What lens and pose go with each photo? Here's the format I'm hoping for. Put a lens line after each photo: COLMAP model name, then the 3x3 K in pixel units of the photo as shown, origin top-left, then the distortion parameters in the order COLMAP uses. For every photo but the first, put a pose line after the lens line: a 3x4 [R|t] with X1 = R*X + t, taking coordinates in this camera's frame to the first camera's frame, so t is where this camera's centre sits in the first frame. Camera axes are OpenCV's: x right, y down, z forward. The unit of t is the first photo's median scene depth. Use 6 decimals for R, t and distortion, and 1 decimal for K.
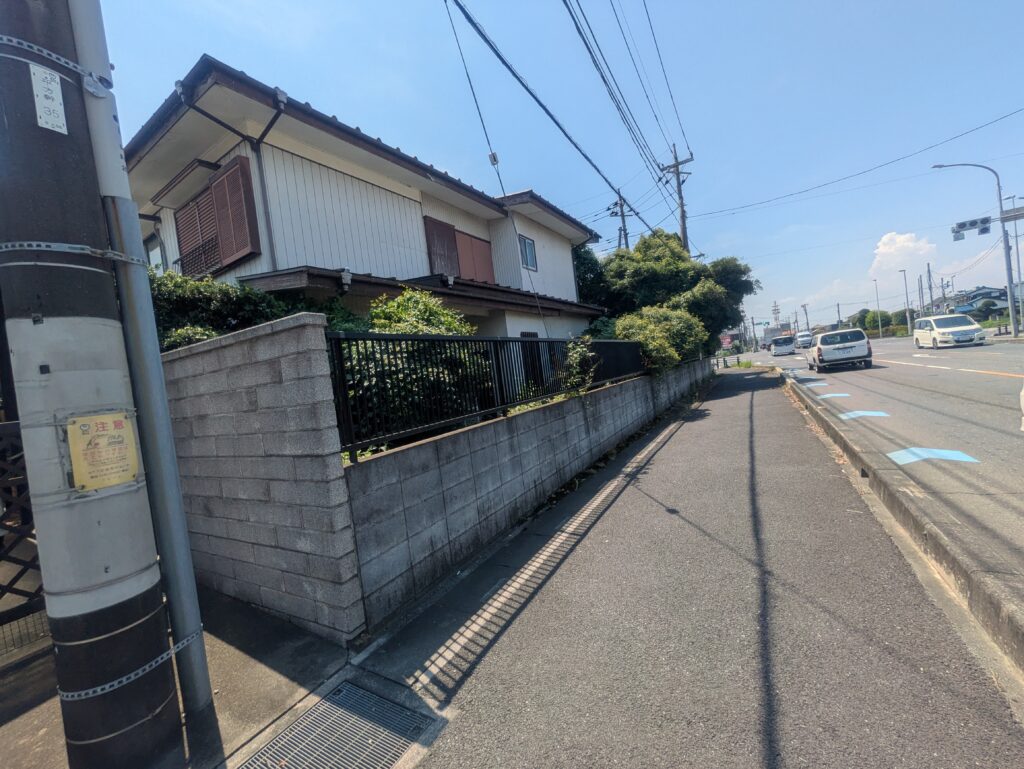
lens RADIAL K [[403.1, 0, 512.6], [0, 403.1, 382.2], [0, 0, 1]] dist [-0.000624, -0.000298]
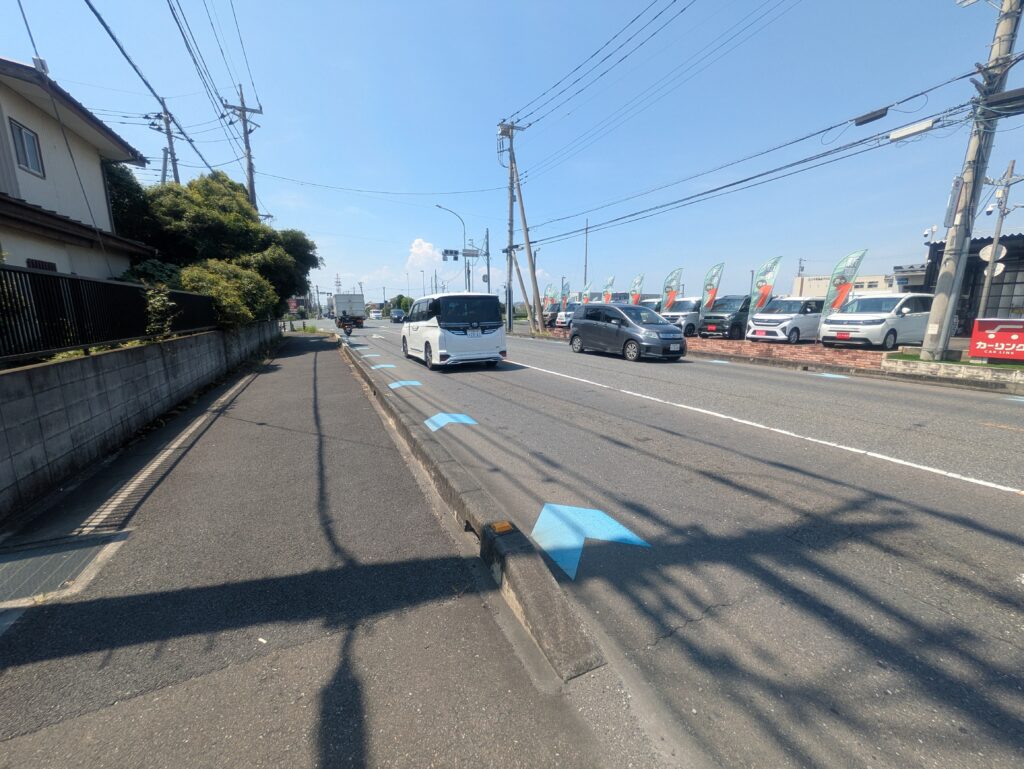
lens RADIAL K [[403.1, 0, 512.0], [0, 403.1, 388.2], [0, 0, 1]] dist [-0.000624, -0.000298]
pose [[0.550006, -0.033726, 0.834480, -0.165156], [-0.051131, 0.995950, 0.073952, 0.022169], [-0.833594, -0.083342, 0.546054, -0.277465]]
